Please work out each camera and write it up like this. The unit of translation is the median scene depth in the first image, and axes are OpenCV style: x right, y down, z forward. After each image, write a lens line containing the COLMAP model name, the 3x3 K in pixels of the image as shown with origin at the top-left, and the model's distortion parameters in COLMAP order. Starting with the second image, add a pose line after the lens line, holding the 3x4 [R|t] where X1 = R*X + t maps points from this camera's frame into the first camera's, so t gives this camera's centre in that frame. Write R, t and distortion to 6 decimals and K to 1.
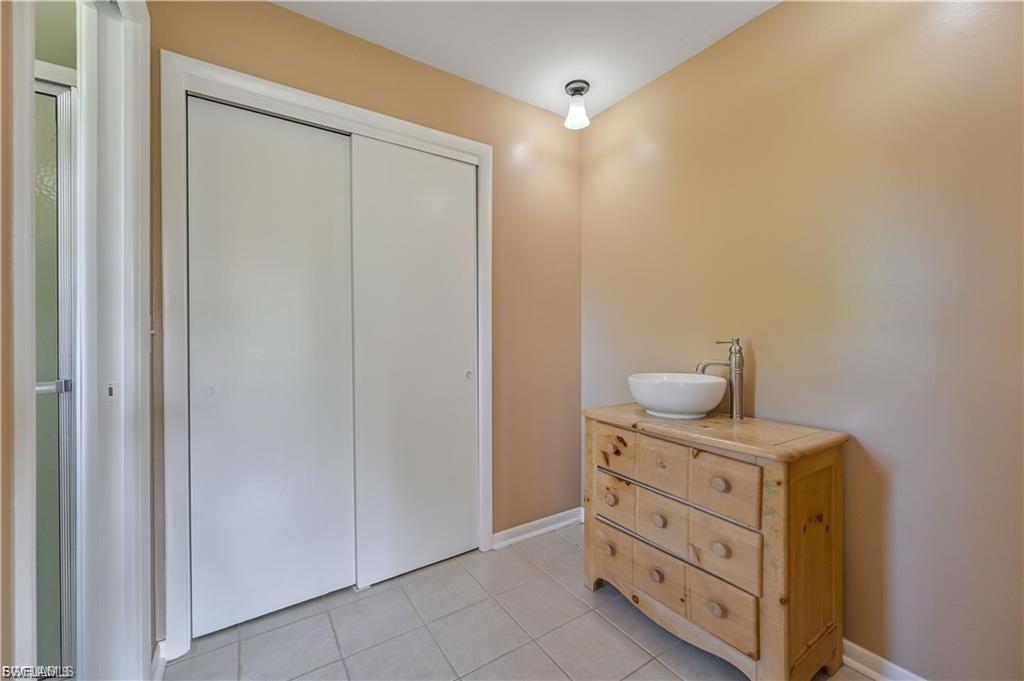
lens RADIAL K [[405.5, 0, 509.7], [0, 405.5, 337.5], [0, 0, 1]] dist [-0.002127, -0.000450]
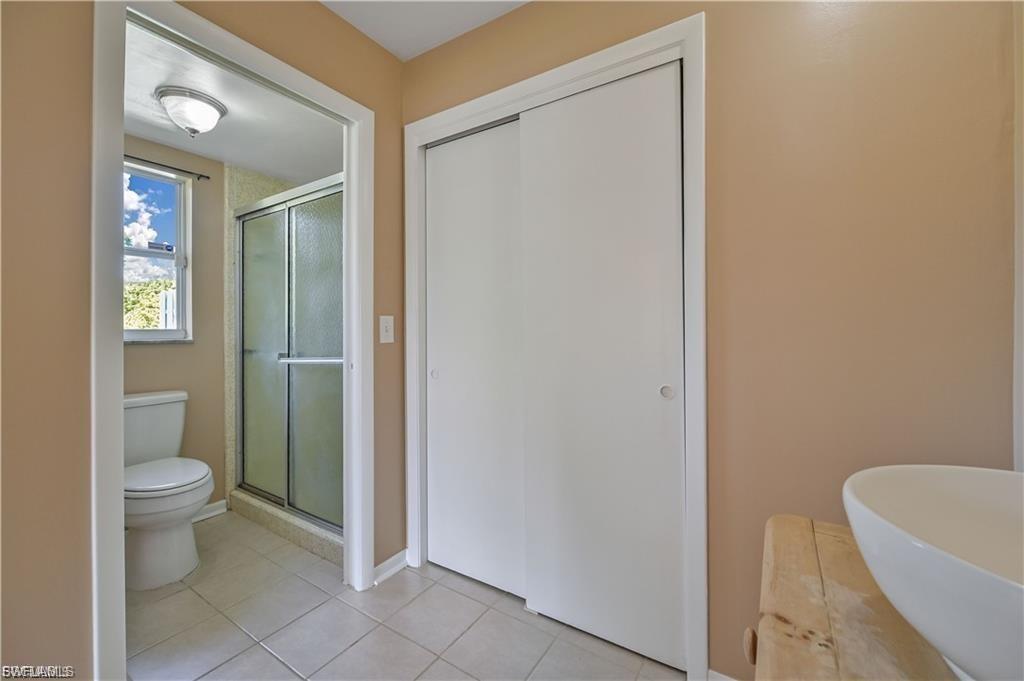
lens RADIAL K [[405.5, 0, 523.1], [0, 405.5, 326.9], [0, 0, 1]] dist [-0.002127, -0.000450]
pose [[0.422134, -0.006810, -0.906508, 0.444585], [-0.008486, 0.999898, -0.011463, 0.003335], [0.906494, 0.012532, 0.422033, 0.596628]]
